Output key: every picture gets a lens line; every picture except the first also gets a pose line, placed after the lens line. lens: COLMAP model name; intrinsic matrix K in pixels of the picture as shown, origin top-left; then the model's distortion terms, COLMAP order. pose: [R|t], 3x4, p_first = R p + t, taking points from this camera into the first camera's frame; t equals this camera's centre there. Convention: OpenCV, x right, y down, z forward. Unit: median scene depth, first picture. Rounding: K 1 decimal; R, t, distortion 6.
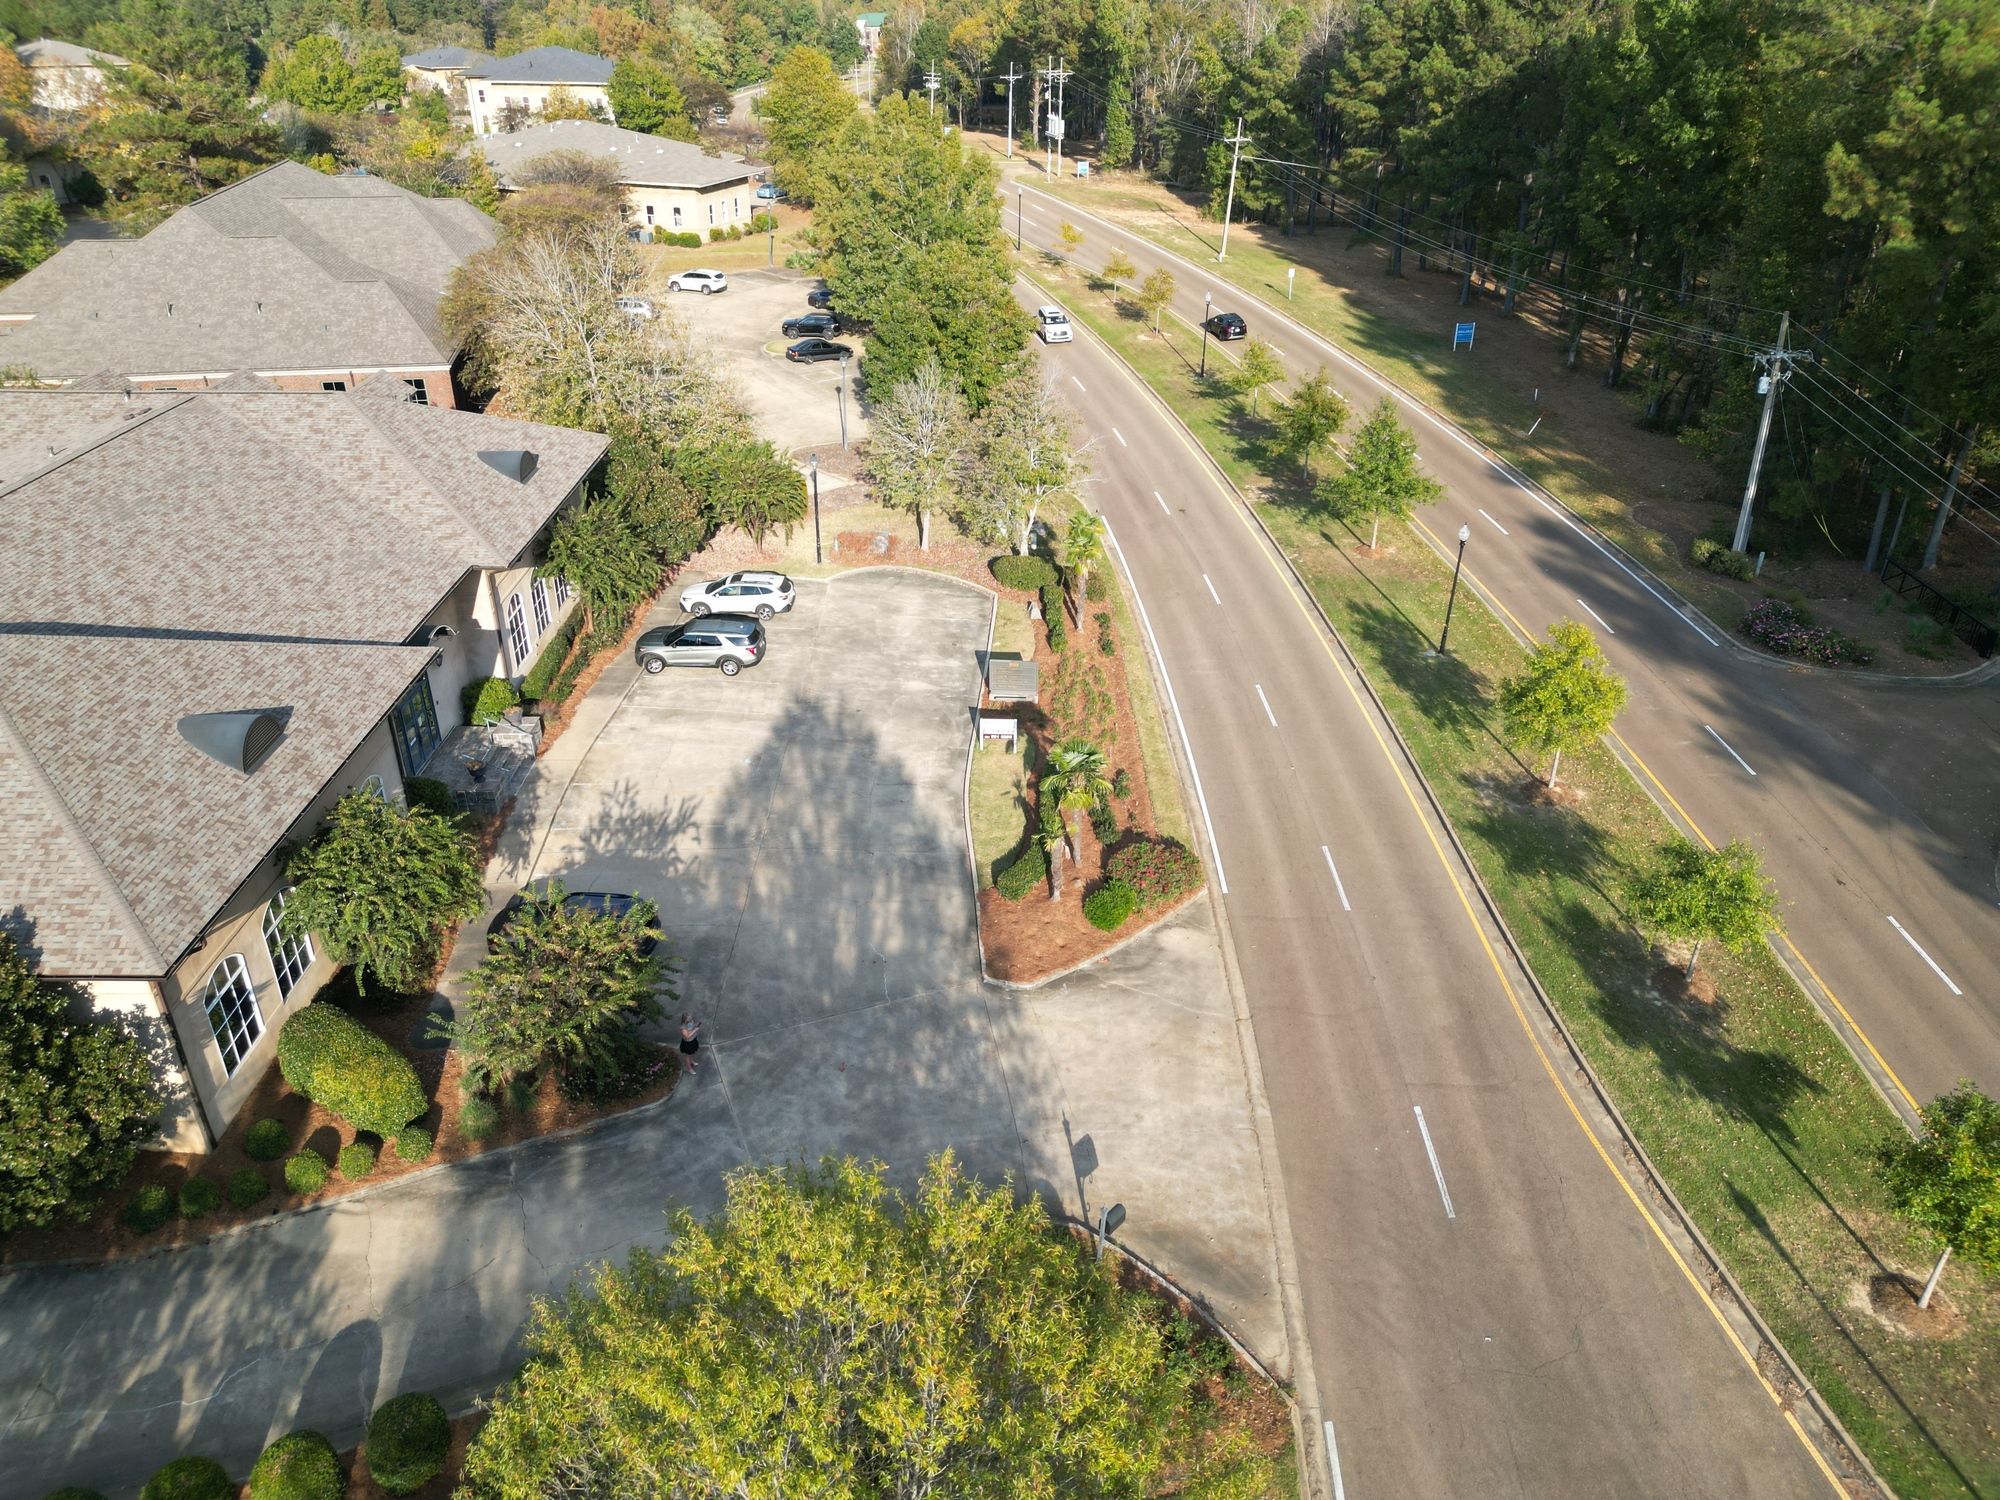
lens RADIAL K [[1405.0, 0, 1005.0], [0, 1405.0, 749.0], [0, 0, 1]] dist [0.077798, -0.078596]
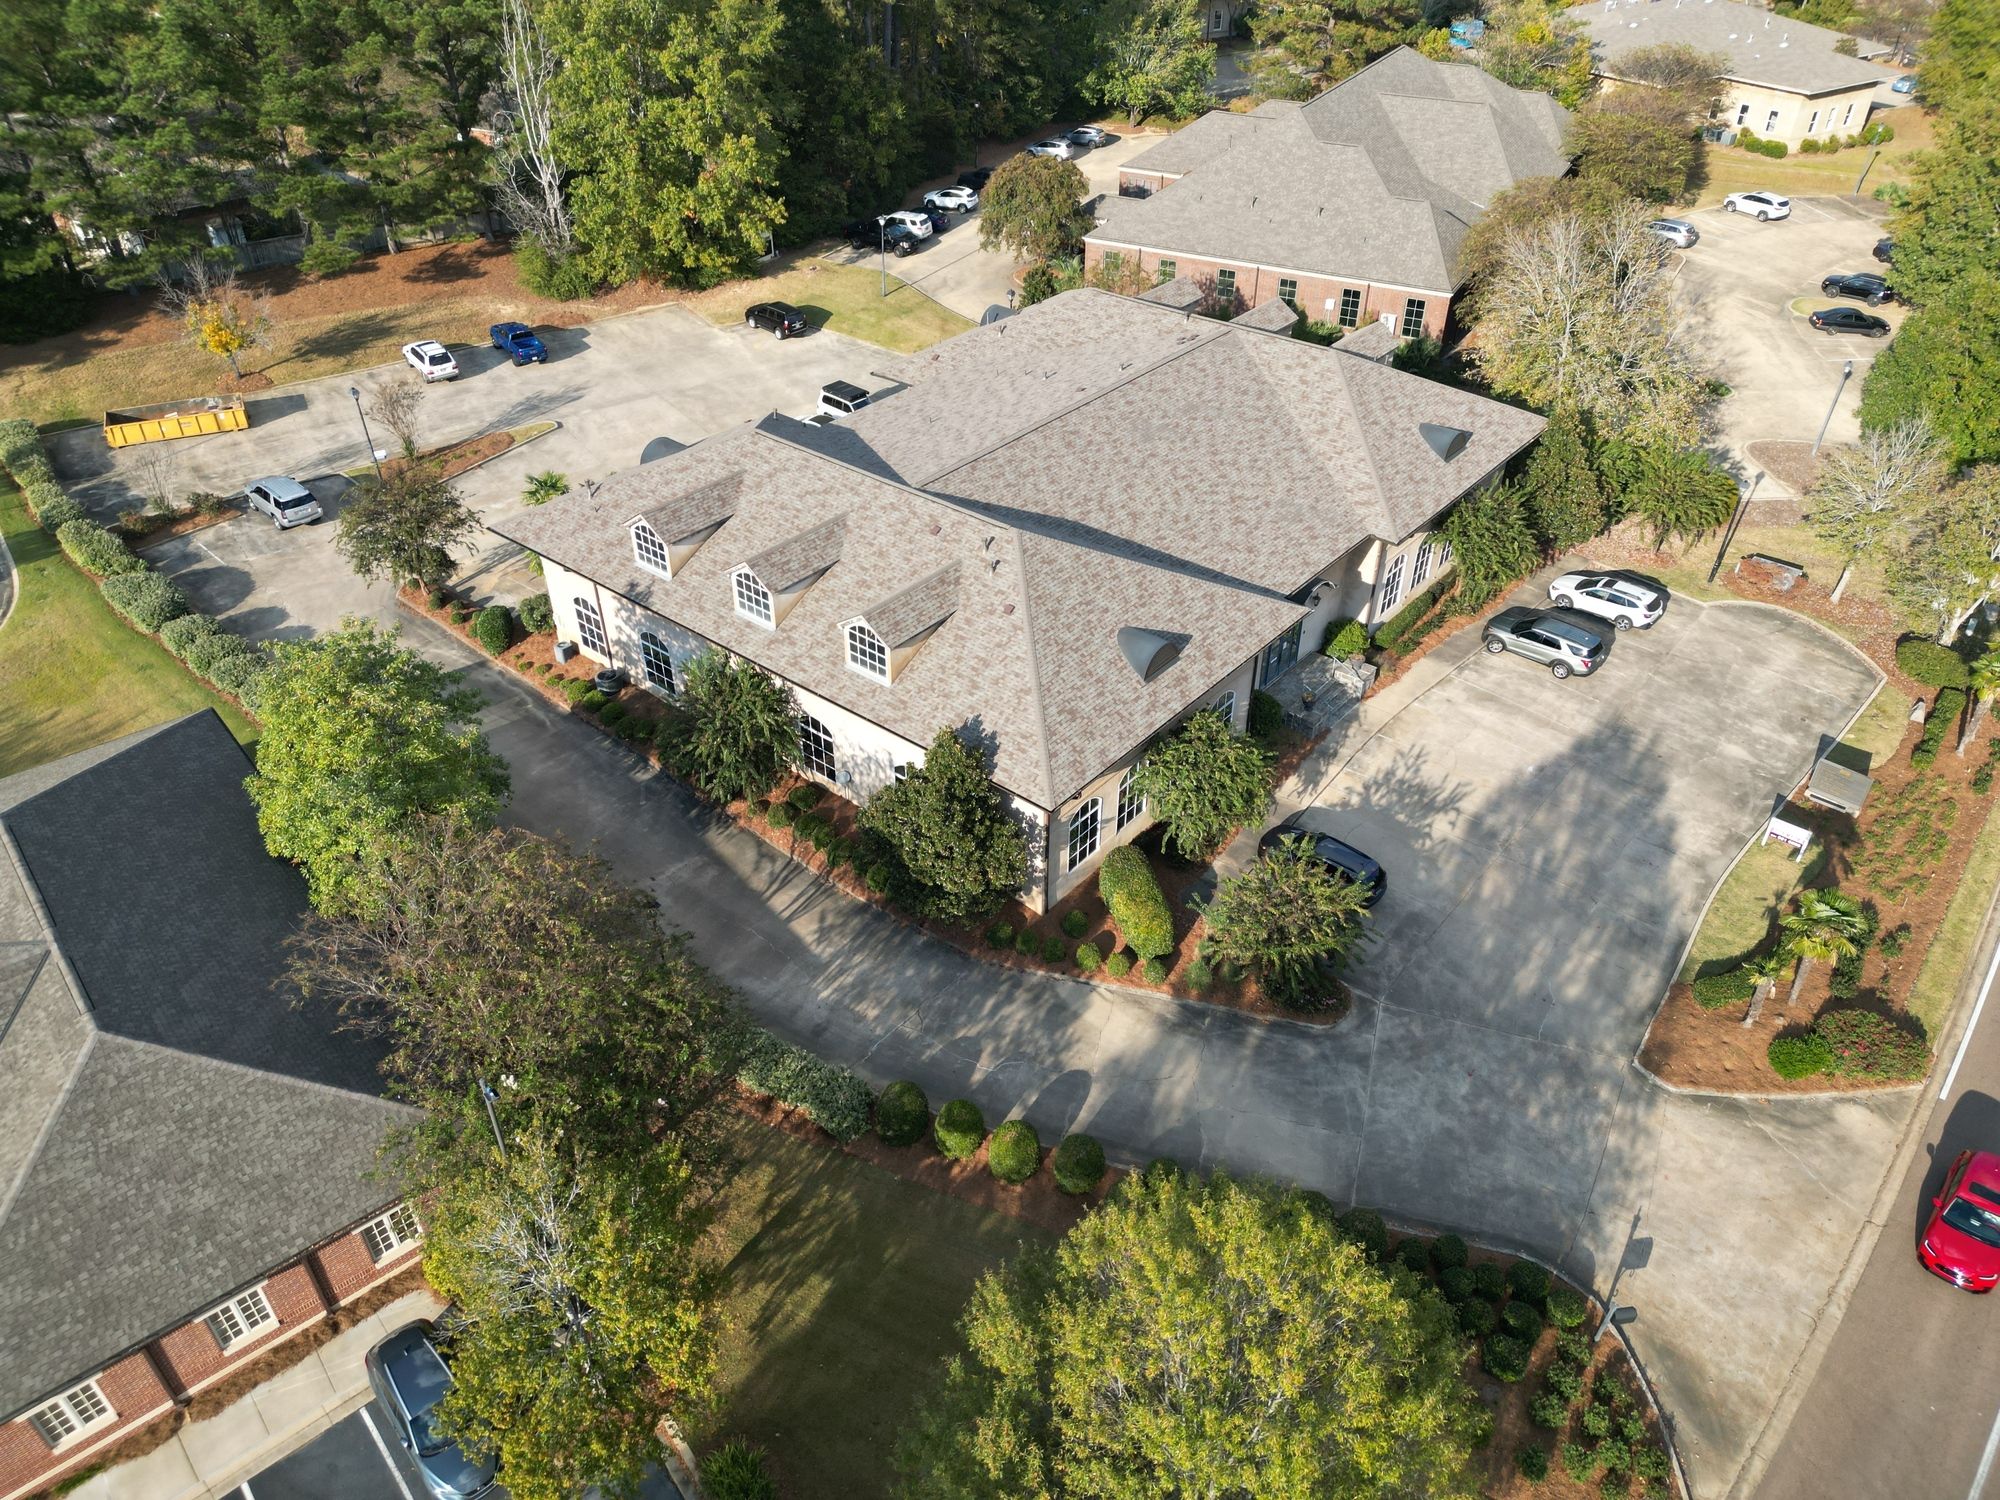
lens RADIAL K [[1405.0, 0, 1000.3], [0, 1405.0, 743.9], [0, 0, 1]] dist [0.077798, -0.078596]
pose [[0.762460, 0.374670, -0.527520, 0.084527], [-0.302813, 0.927118, 0.220808, -0.135403], [0.571803, -0.008617, 0.820346, -0.163670]]
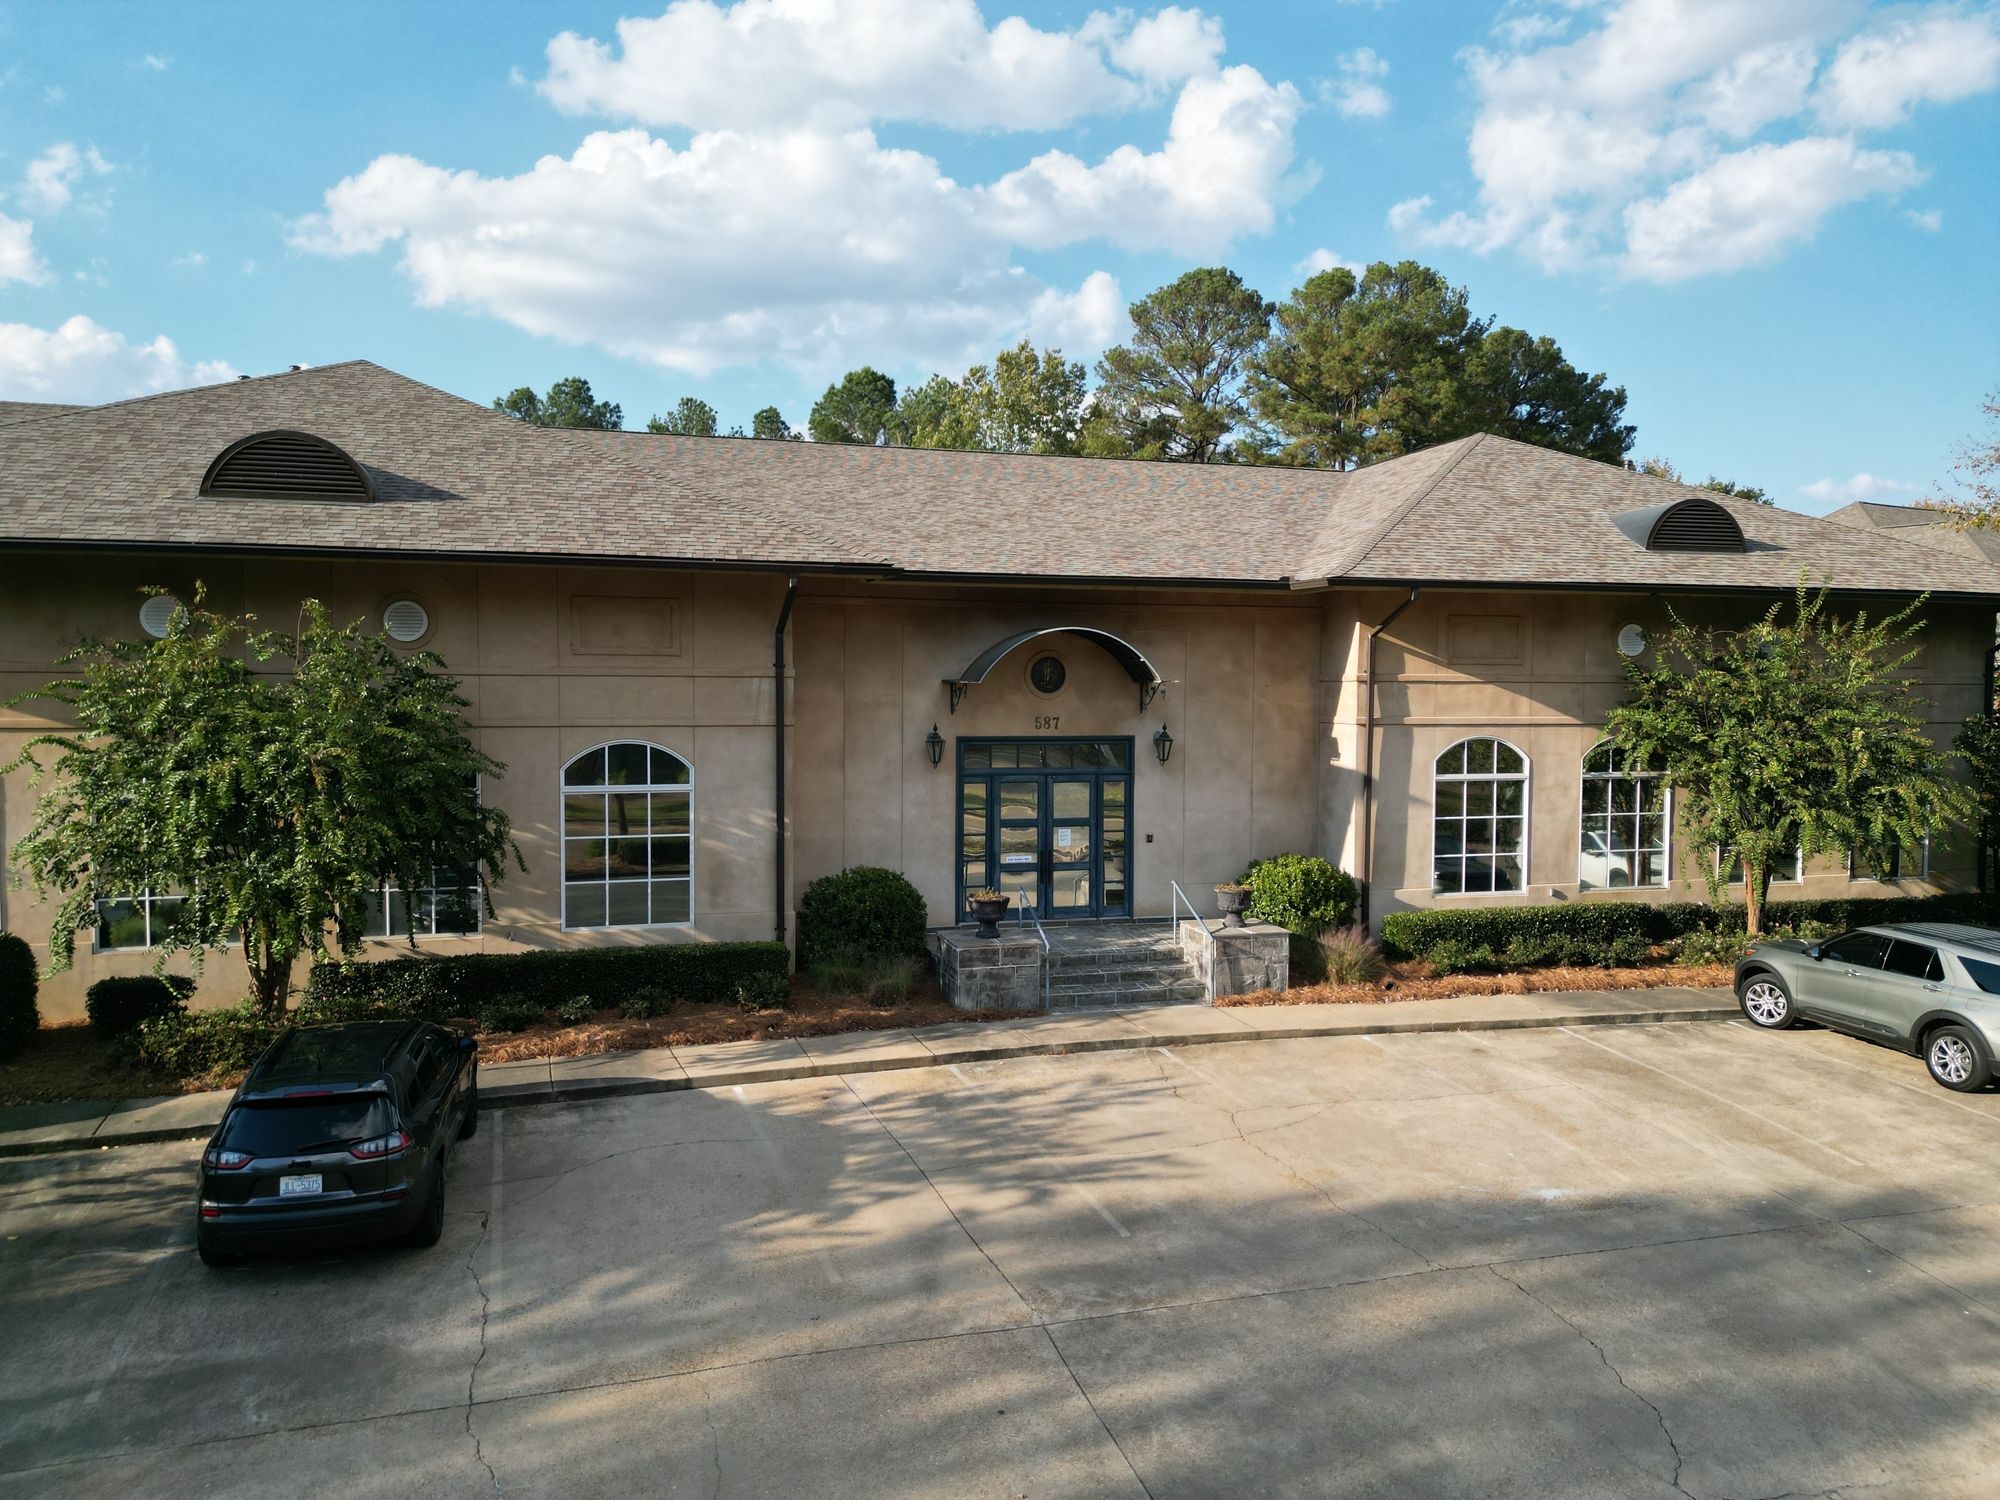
lens RADIAL K [[1405.0, 0, 1005.6], [0, 1405.0, 745.9], [0, 0, 1]] dist [0.077798, -0.078596]
pose [[0.264373, 0.041555, -0.963525, 0.055413], [-0.462045, 0.882408, -0.088720, 0.005704], [0.846535, 0.468647, 0.252485, 0.831601]]
